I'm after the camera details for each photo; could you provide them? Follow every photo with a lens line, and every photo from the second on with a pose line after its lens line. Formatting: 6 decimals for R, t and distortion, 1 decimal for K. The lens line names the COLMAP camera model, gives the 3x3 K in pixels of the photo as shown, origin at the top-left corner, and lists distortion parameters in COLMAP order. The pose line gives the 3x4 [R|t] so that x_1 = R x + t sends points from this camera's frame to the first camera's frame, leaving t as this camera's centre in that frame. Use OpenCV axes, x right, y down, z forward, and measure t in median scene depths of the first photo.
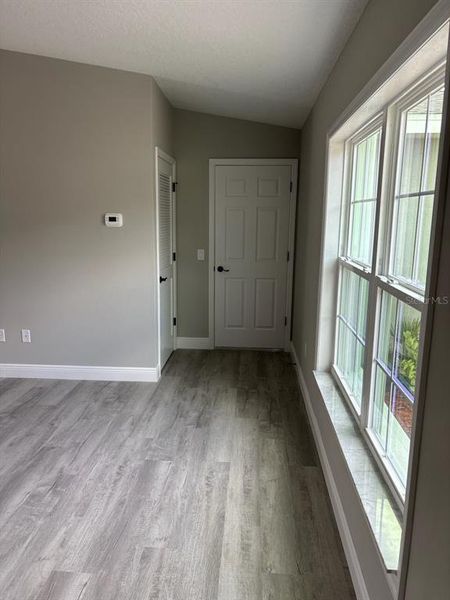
lens RADIAL K [[448.2, 0, 227.5], [0, 448.2, 297.1], [0, 0, 1]] dist [0.051543, -0.045554]
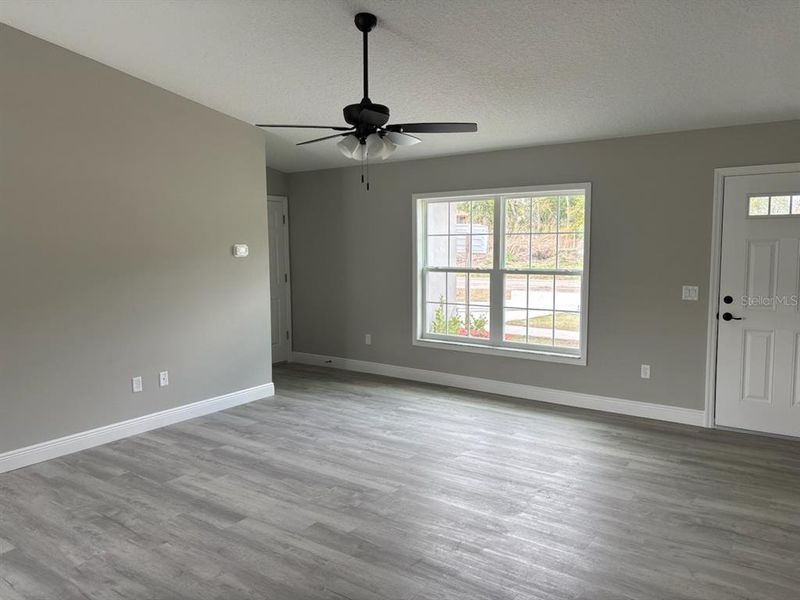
lens RADIAL K [[597.6, 0, 371.9], [0, 597.6, 303.1], [0, 0, 1]] dist [0.051543, -0.045554]
pose [[0.552518, -0.103338, 0.827070, -1.382667], [0.169276, 0.985518, 0.010052, -0.007874], [-0.816131, 0.134449, 0.562009, -0.058960]]
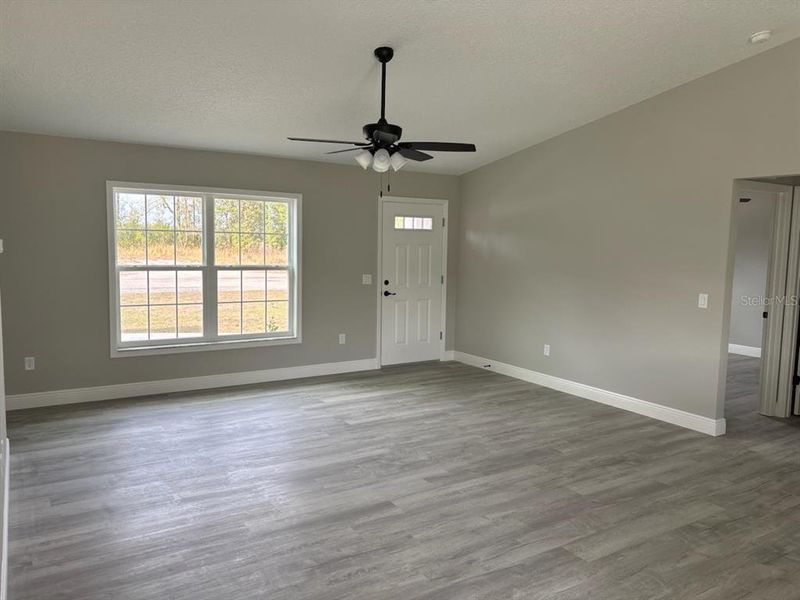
lens RADIAL K [[597.6, 0, 413.6], [0, 597.6, 304.6], [0, 0, 1]] dist [0.051543, -0.045554]
pose [[-0.575317, -0.109589, 0.810556, -1.547460], [0.123107, 0.968093, 0.218267, -0.236142], [-0.808613, 0.225358, -0.543469, 1.144067]]
